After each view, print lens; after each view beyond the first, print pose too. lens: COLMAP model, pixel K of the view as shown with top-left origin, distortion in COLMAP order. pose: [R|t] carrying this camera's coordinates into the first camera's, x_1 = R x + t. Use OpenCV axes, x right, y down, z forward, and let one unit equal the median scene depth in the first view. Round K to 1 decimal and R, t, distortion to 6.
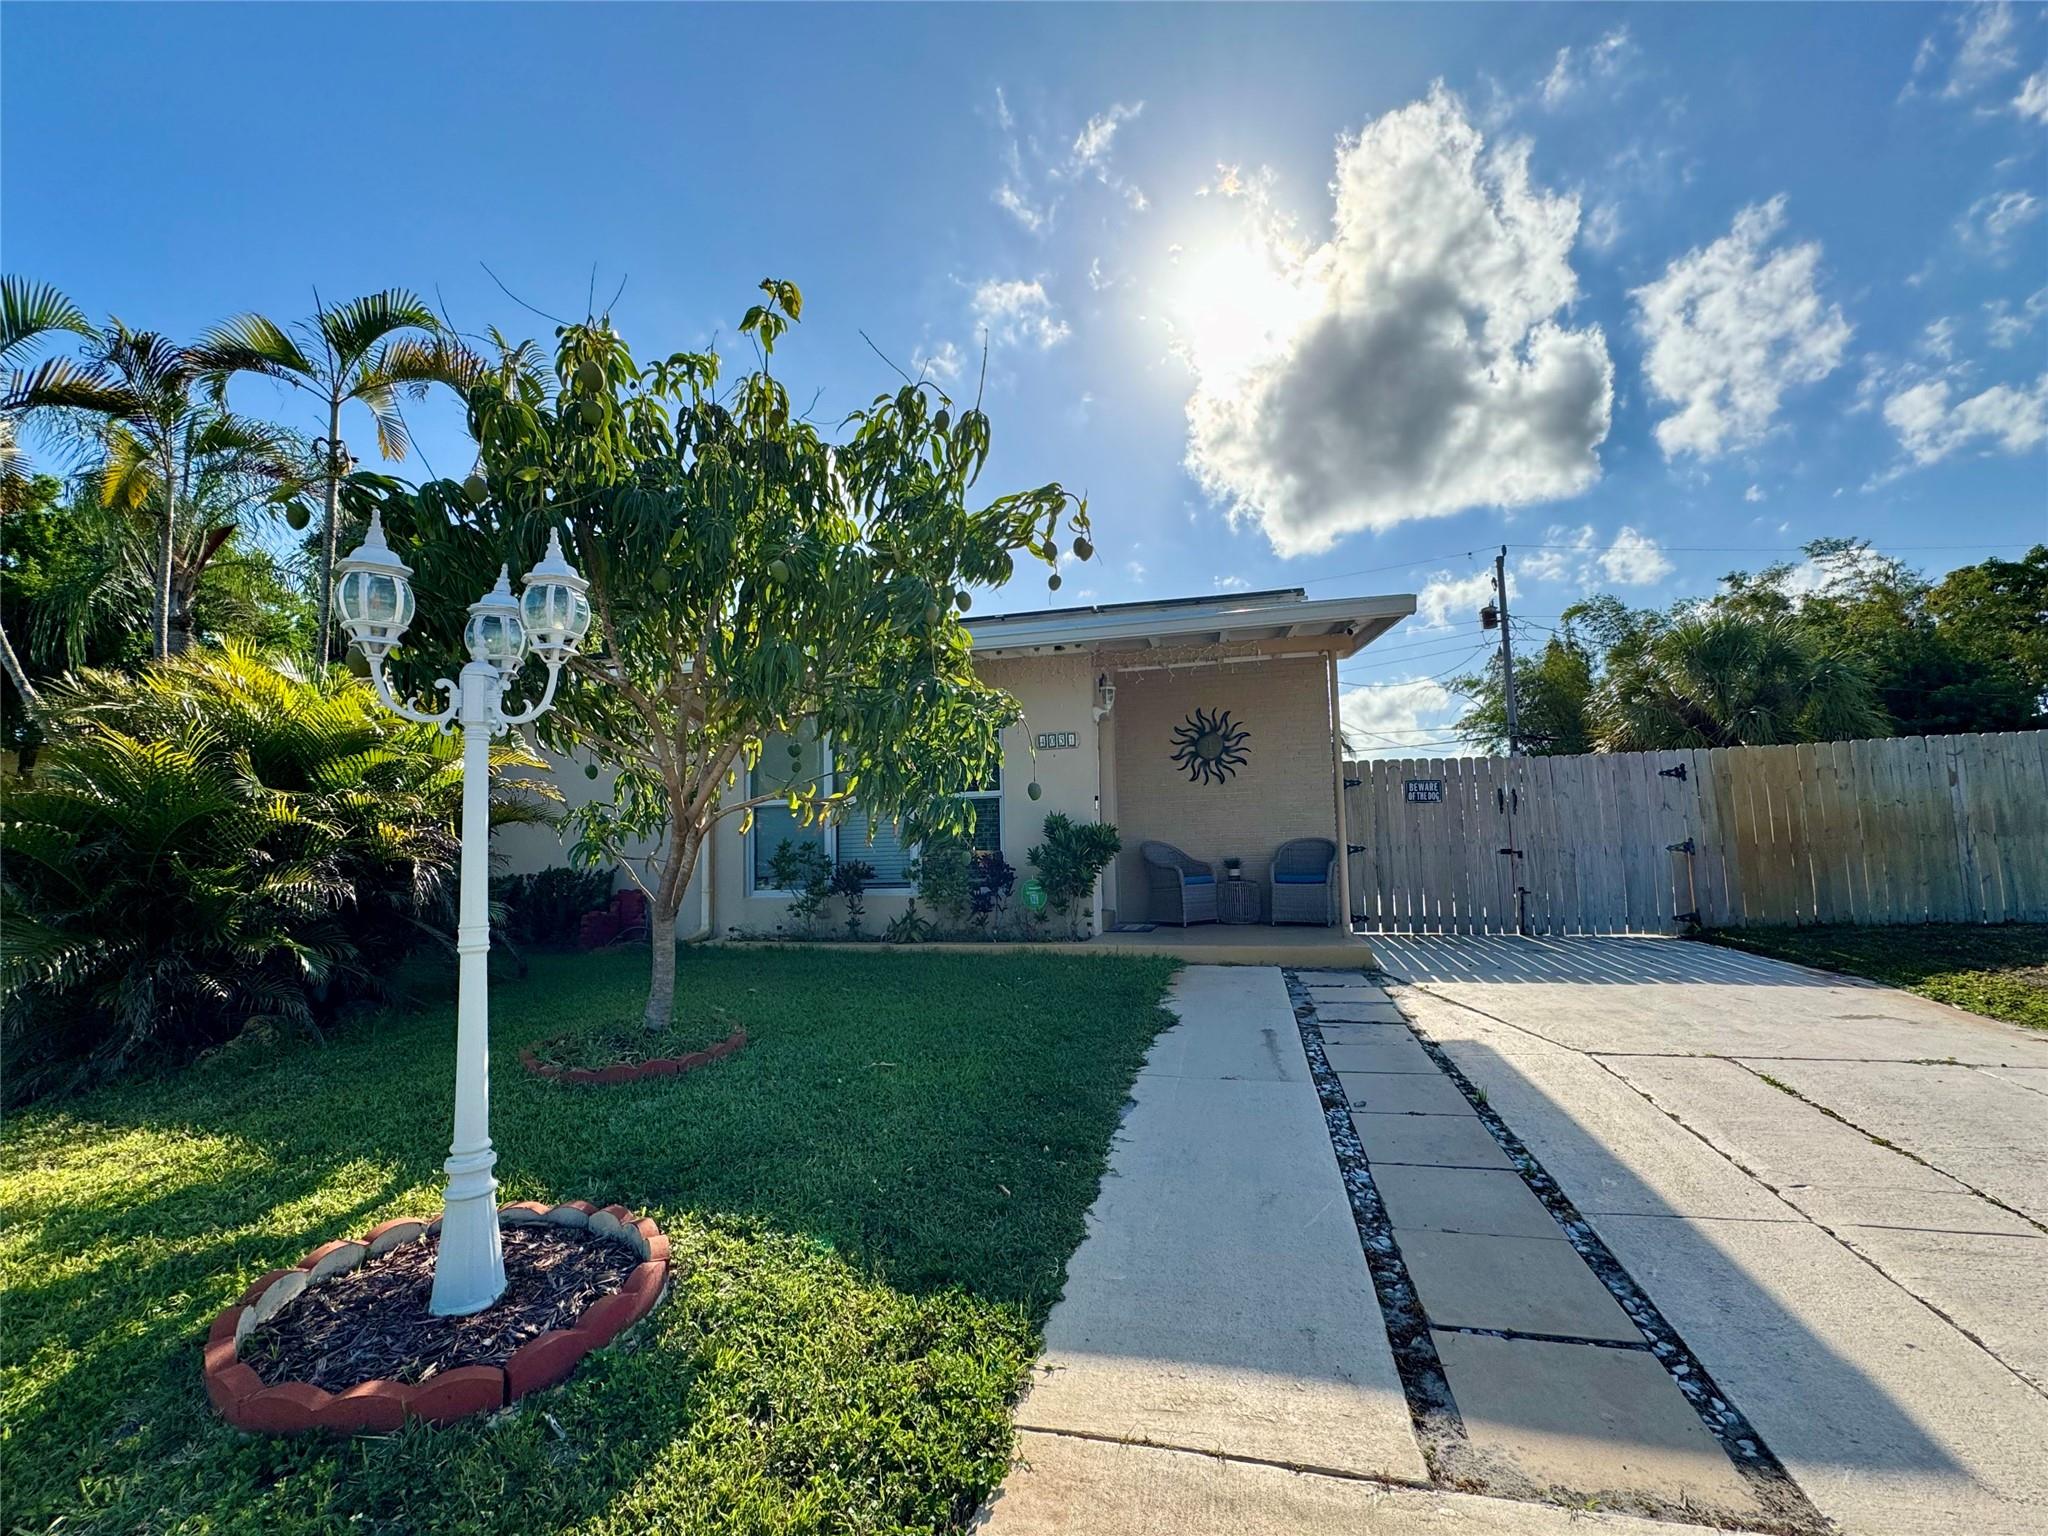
lens RADIAL K [[878.3, 0, 1023.5], [0, 878.3, 773.5], [0, 0, 1]] dist [-0.004369, 0.000006]
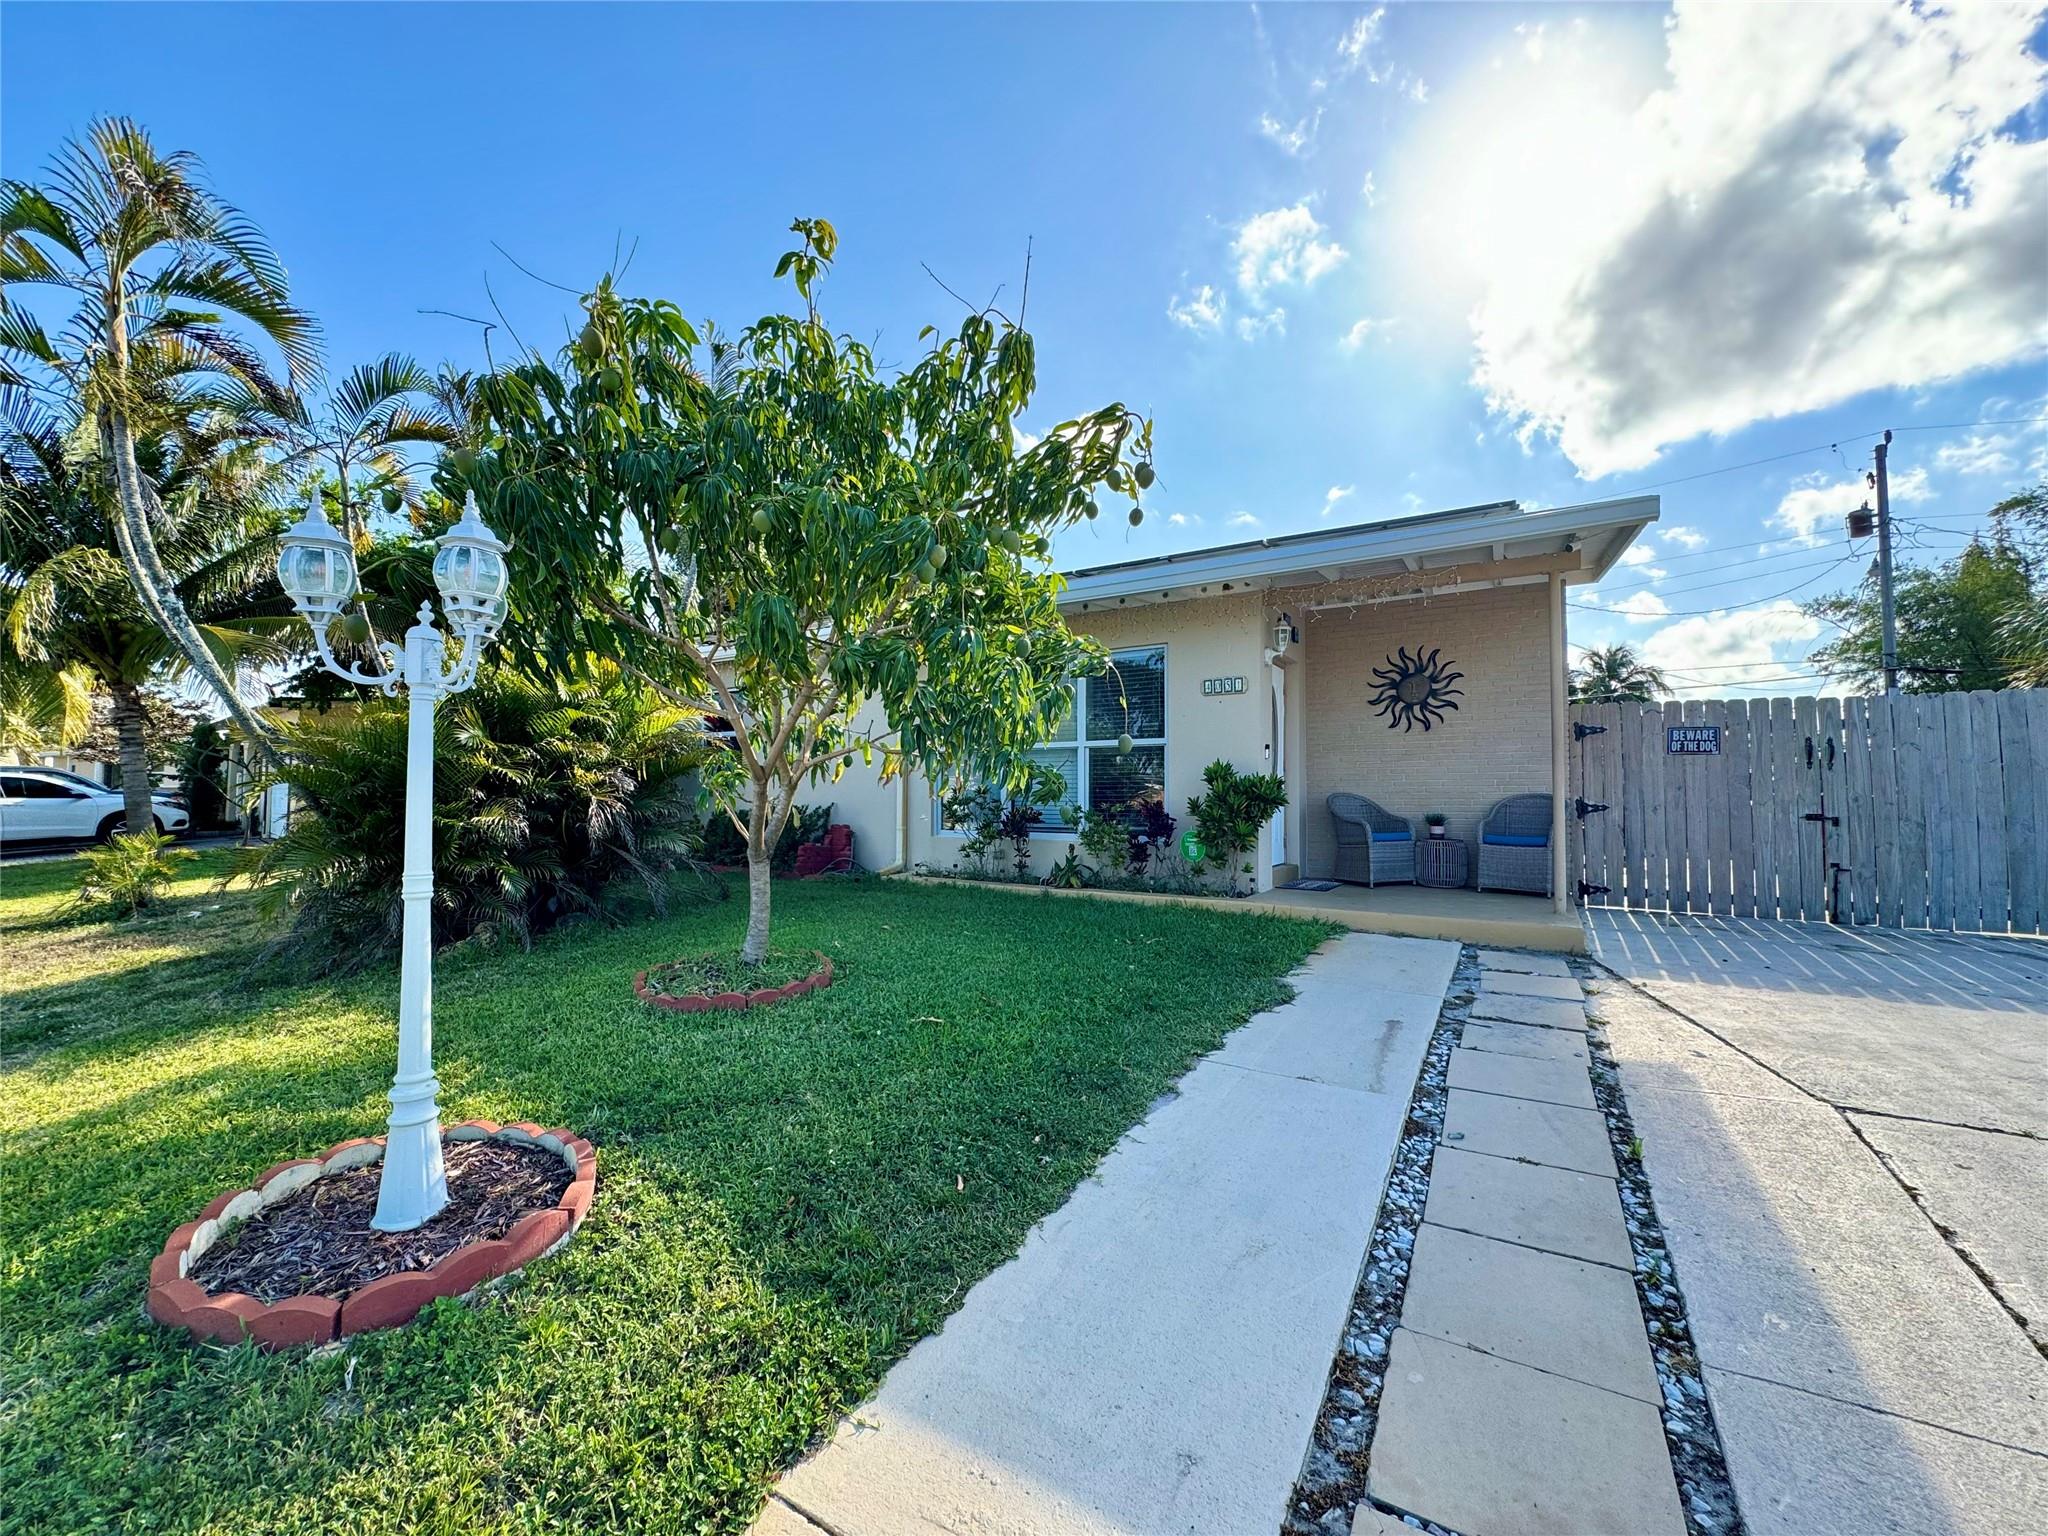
lens RADIAL K [[823.9, 0, 1019.8], [0, 823.9, 762.5], [0, 0, 1]] dist [-0.002354, -0.000213]
pose [[0.949466, 0.013033, -0.313600, 0.120290], [0.004260, 0.998511, 0.054393, -0.004538], [0.313842, -0.052980, 0.947996, 0.089464]]
